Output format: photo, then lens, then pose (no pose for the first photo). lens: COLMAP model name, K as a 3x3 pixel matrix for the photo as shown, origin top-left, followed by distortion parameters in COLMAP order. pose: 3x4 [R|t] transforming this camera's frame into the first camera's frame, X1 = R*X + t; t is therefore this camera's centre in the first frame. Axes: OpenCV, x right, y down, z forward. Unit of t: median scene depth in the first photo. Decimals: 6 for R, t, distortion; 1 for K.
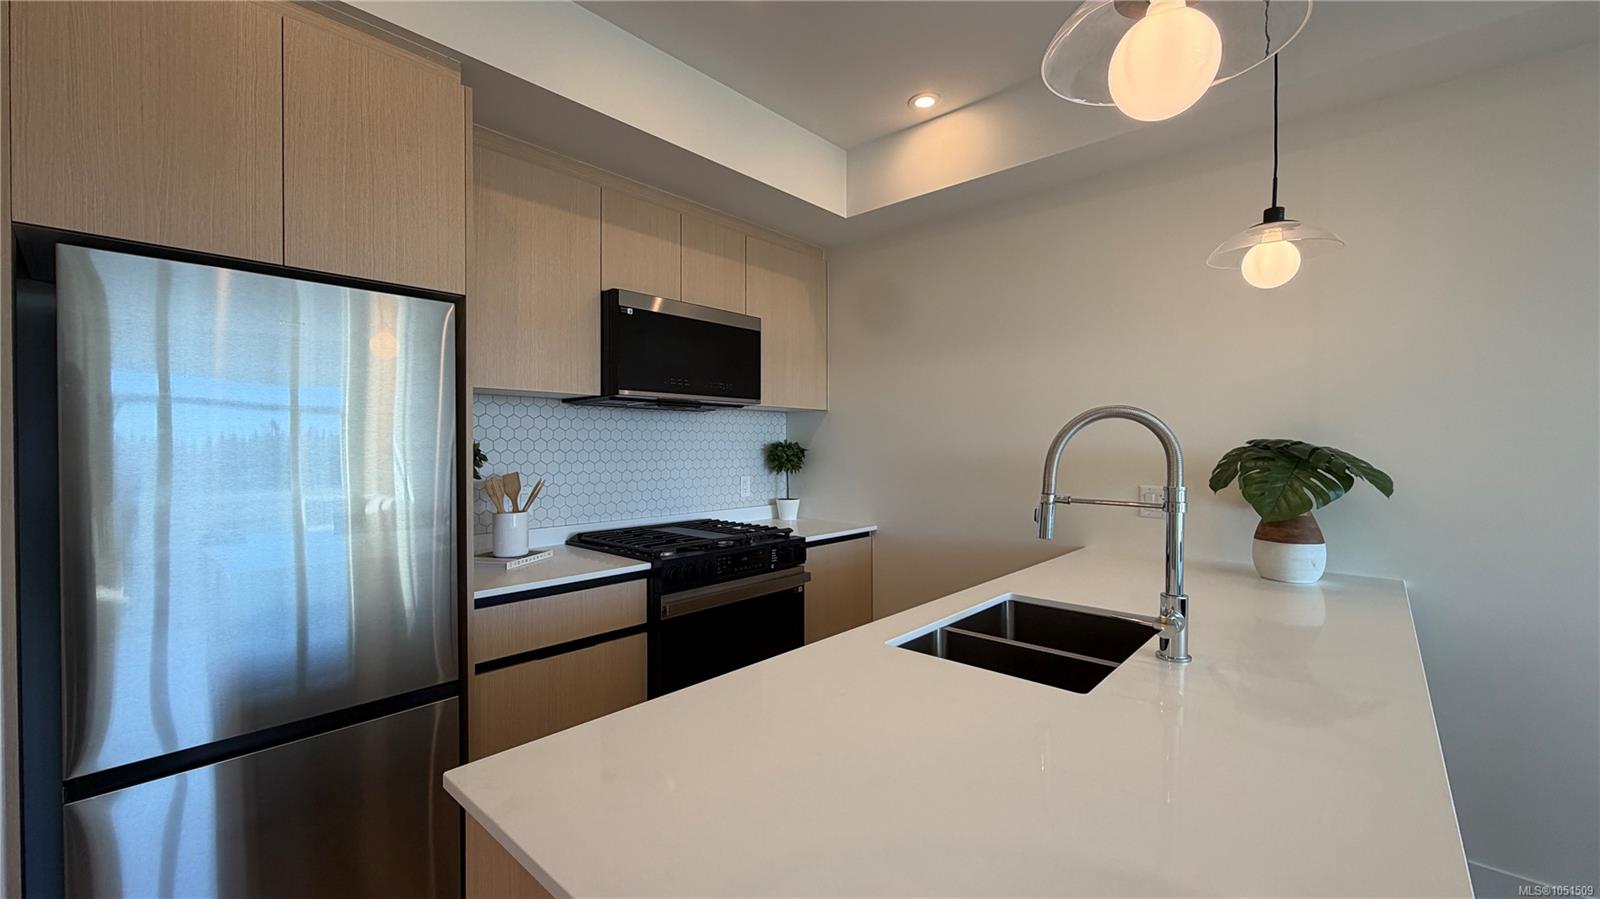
lens RADIAL K [[635.9, 0, 807.7], [0, 635.9, 449.2], [0, 0, 1]] dist [-0.000869, 0.000082]
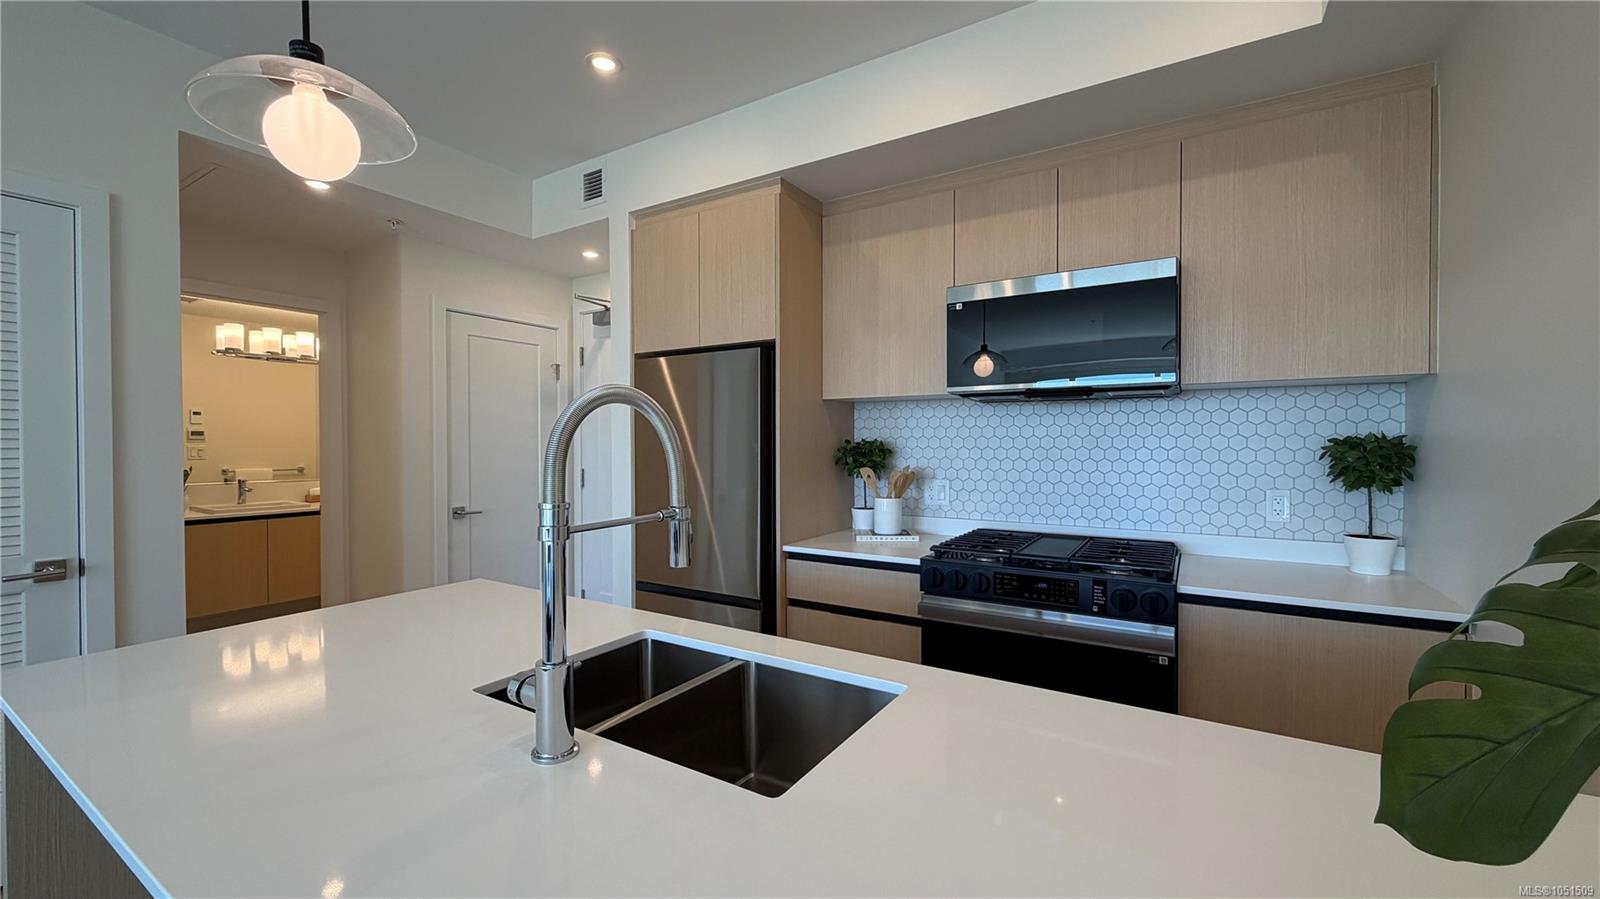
lens RADIAL K [[635.9, 0, 803.7], [0, 635.9, 448.5], [0, 0, 1]] dist [-0.000869, 0.000082]
pose [[0.164933, 0.005321, -0.986290, 0.568528], [-0.006839, 0.999968, 0.004251, 0.001189], [0.986281, 0.006045, 0.164964, 0.524406]]
